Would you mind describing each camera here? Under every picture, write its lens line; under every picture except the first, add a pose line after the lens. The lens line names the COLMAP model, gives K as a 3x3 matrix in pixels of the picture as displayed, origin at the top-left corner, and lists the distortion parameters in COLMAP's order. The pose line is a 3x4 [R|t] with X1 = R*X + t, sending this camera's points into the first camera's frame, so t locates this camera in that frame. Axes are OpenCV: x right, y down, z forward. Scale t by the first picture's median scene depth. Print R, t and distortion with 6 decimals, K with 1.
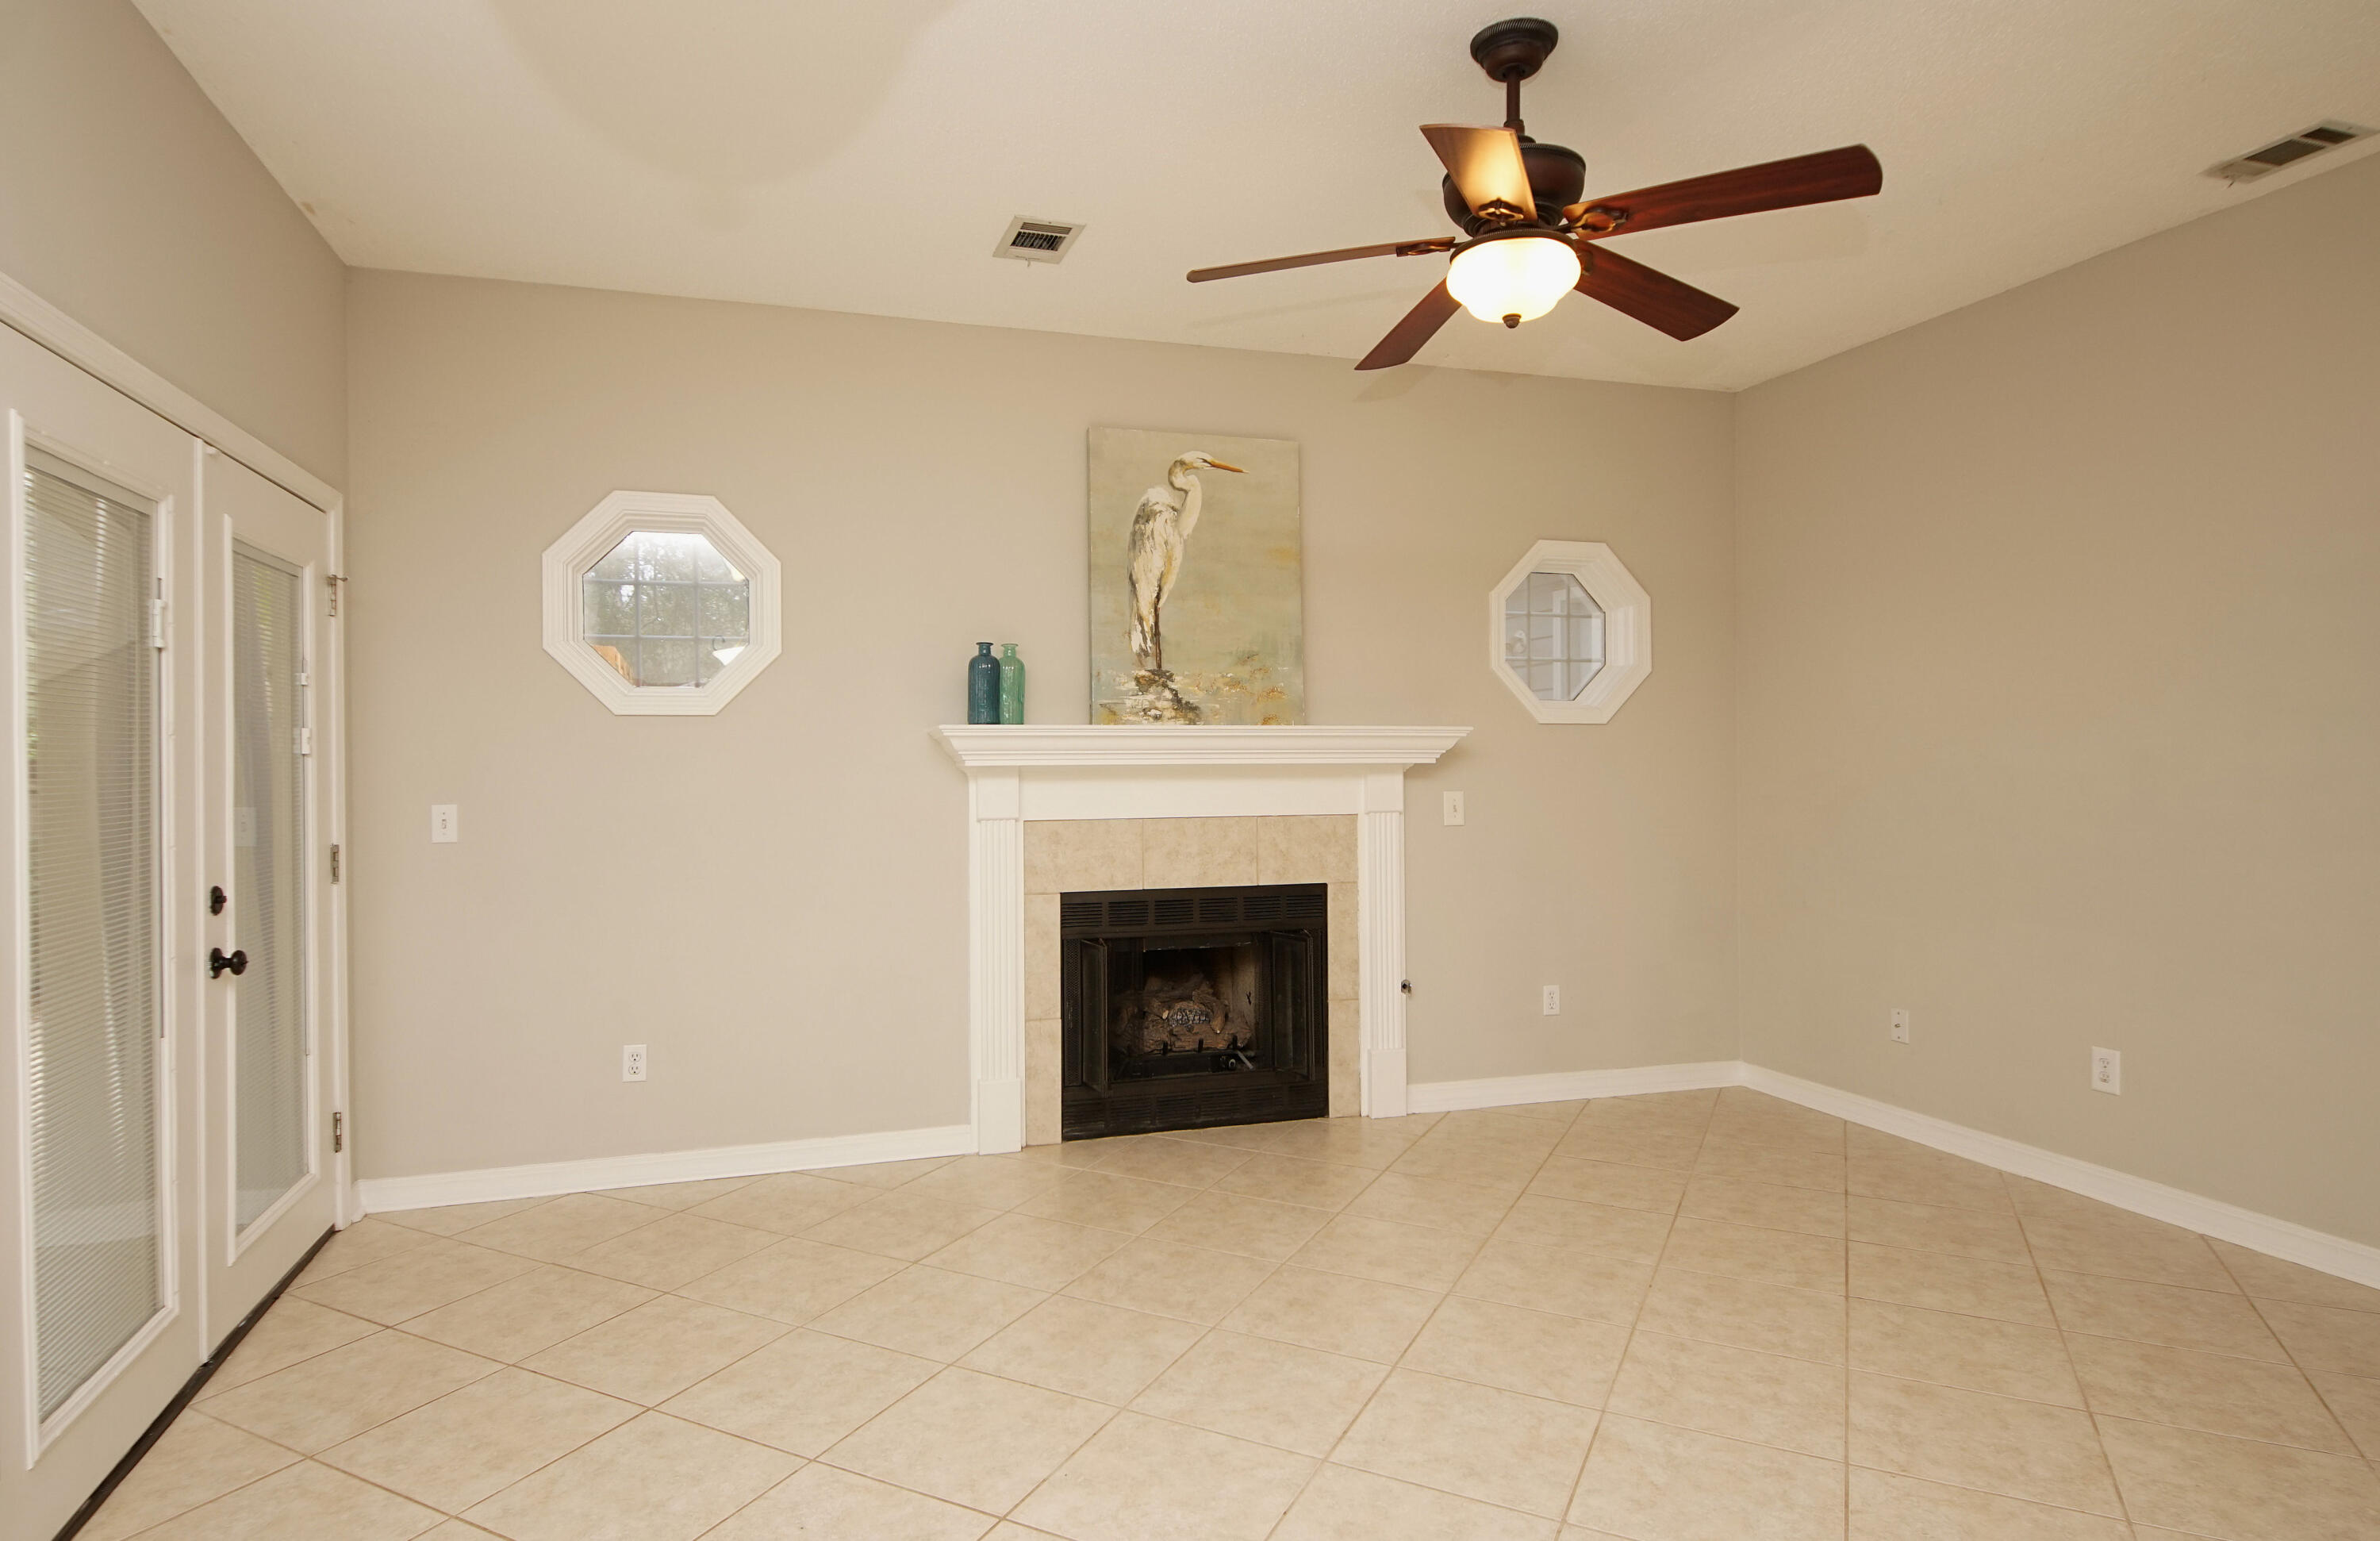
lens RADIAL K [[1309.7, 0, 1184.5], [0, 1309.7, 765.2], [0, 0, 1]] dist [0.015219, -0.008603]
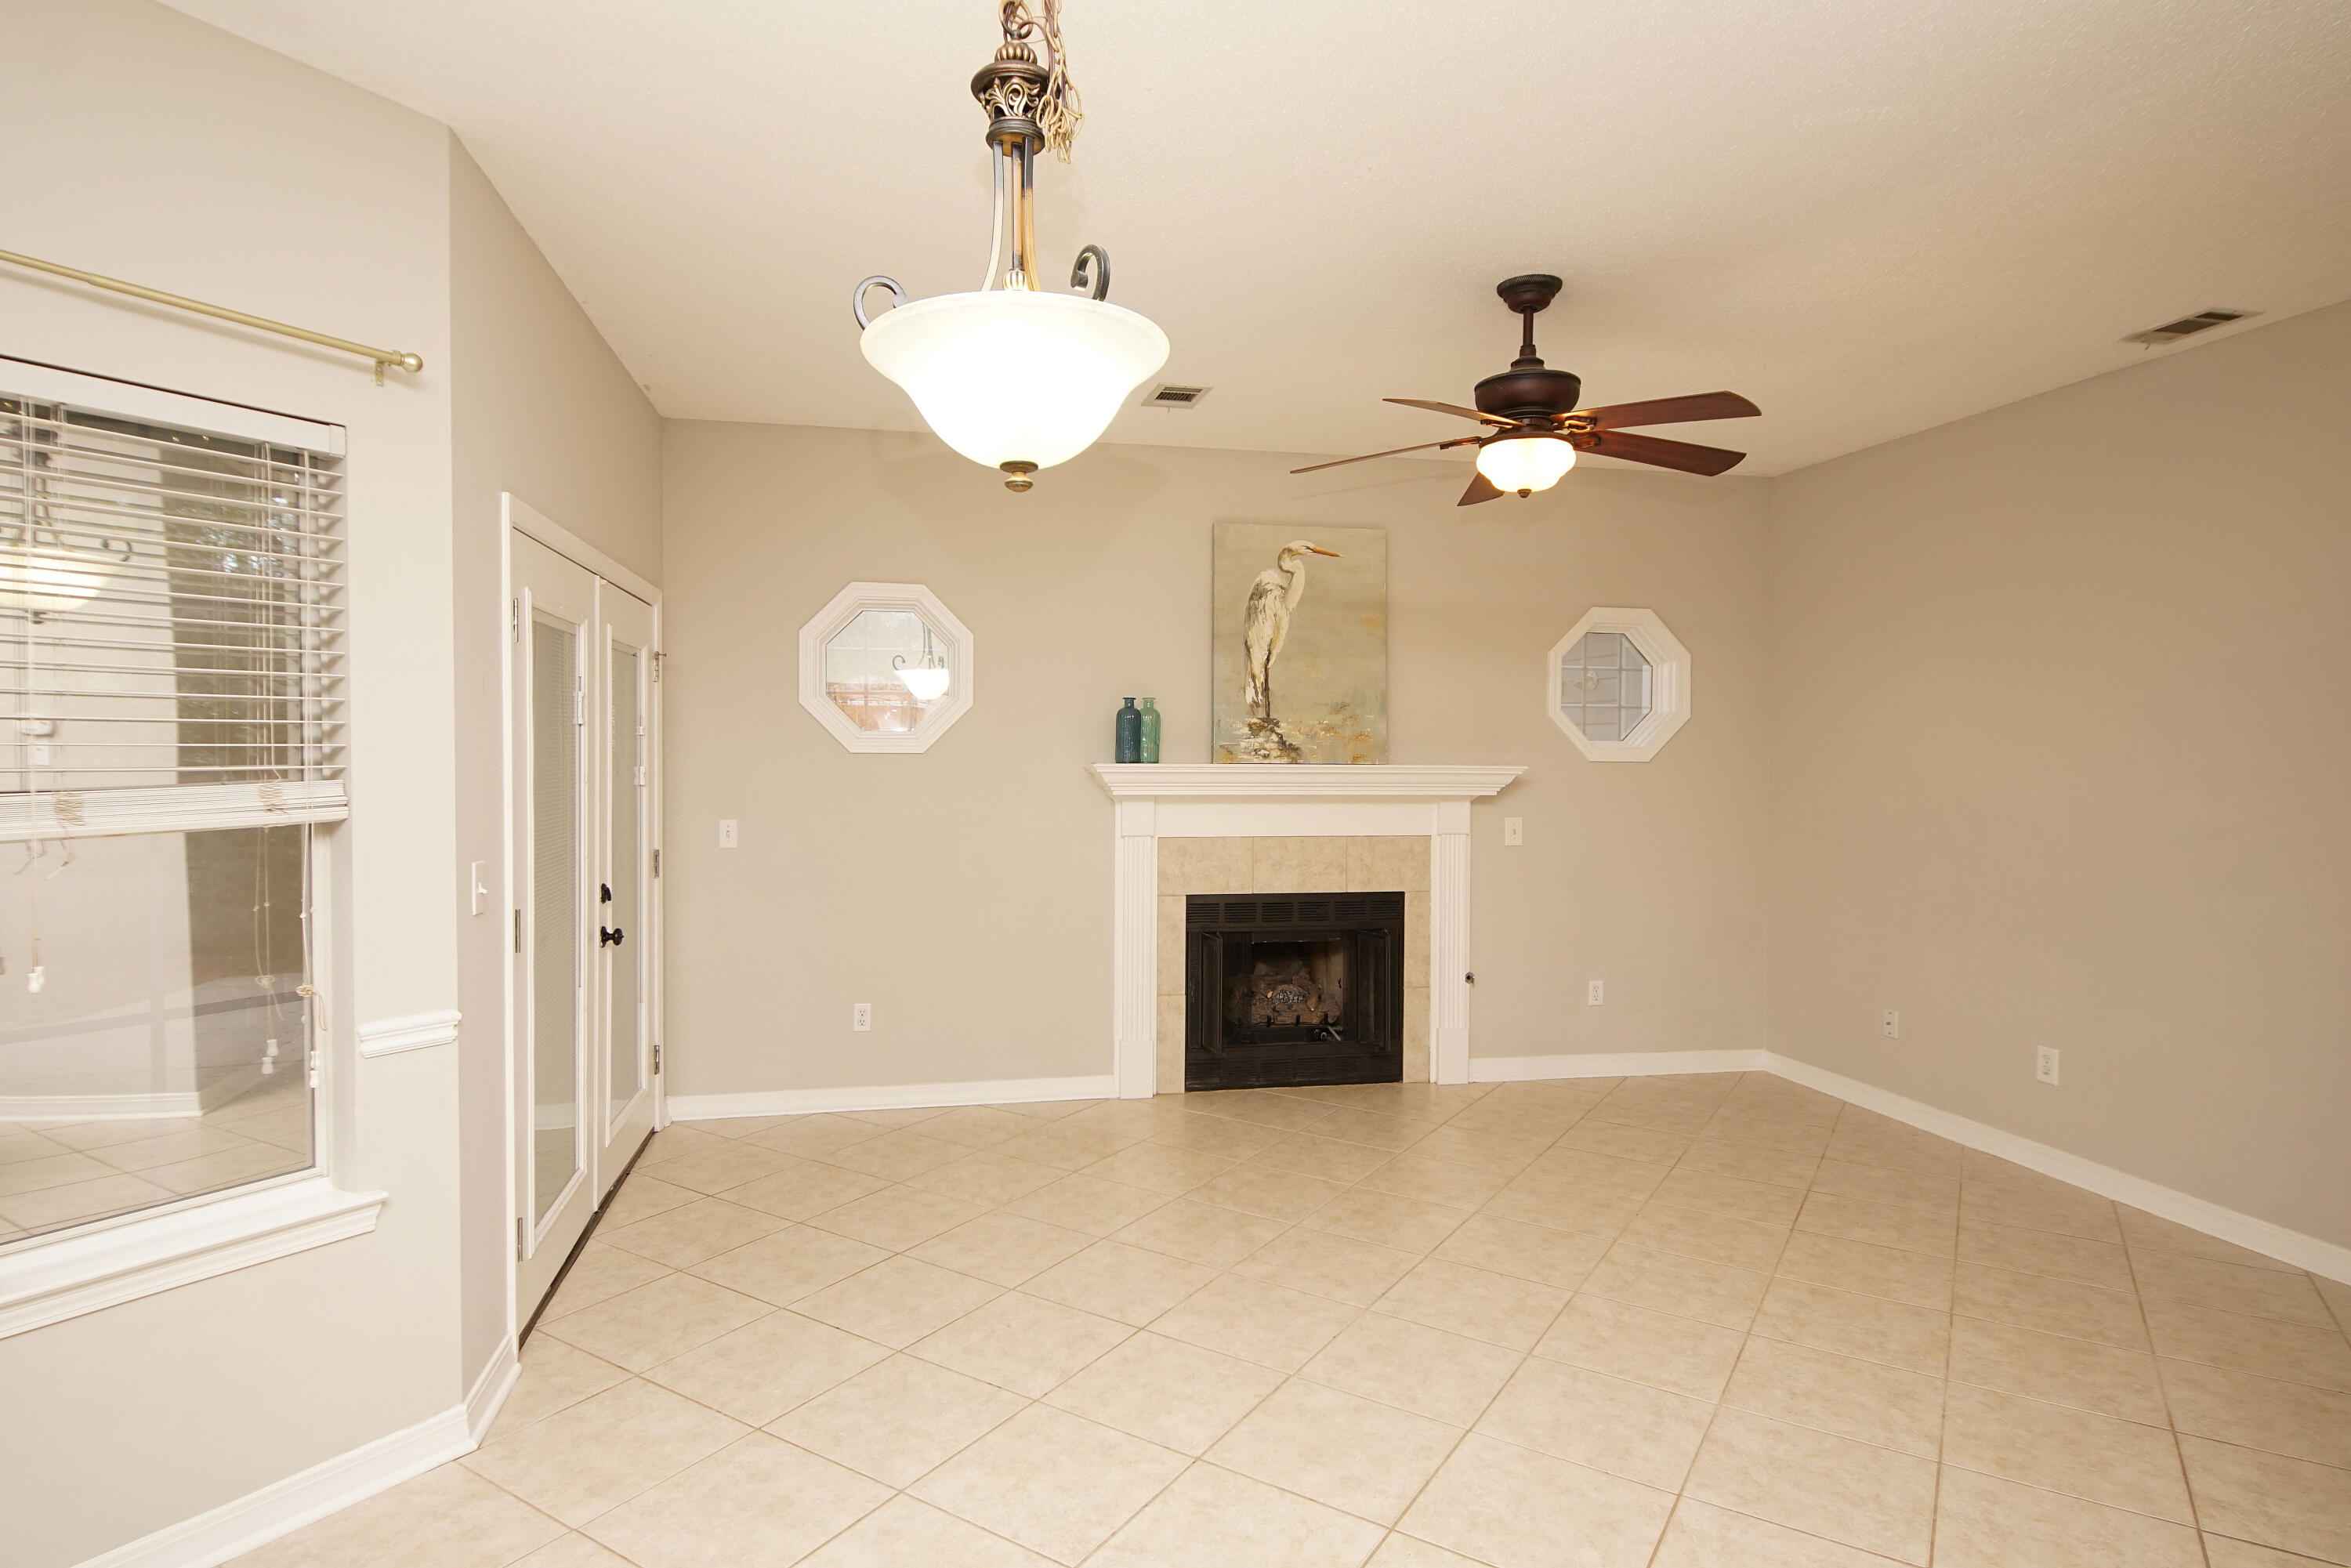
lens RADIAL K [[1263.4, 0, 1180.9], [0, 1263.4, 792.7], [0, 0, 1]] dist [0.013551, -0.004410]
pose [[0.994876, 0.016501, -0.099745, 0.023519], [-0.013451, 0.999424, 0.031169, -0.046927], [0.100201, -0.029667, 0.994525, -0.247517]]
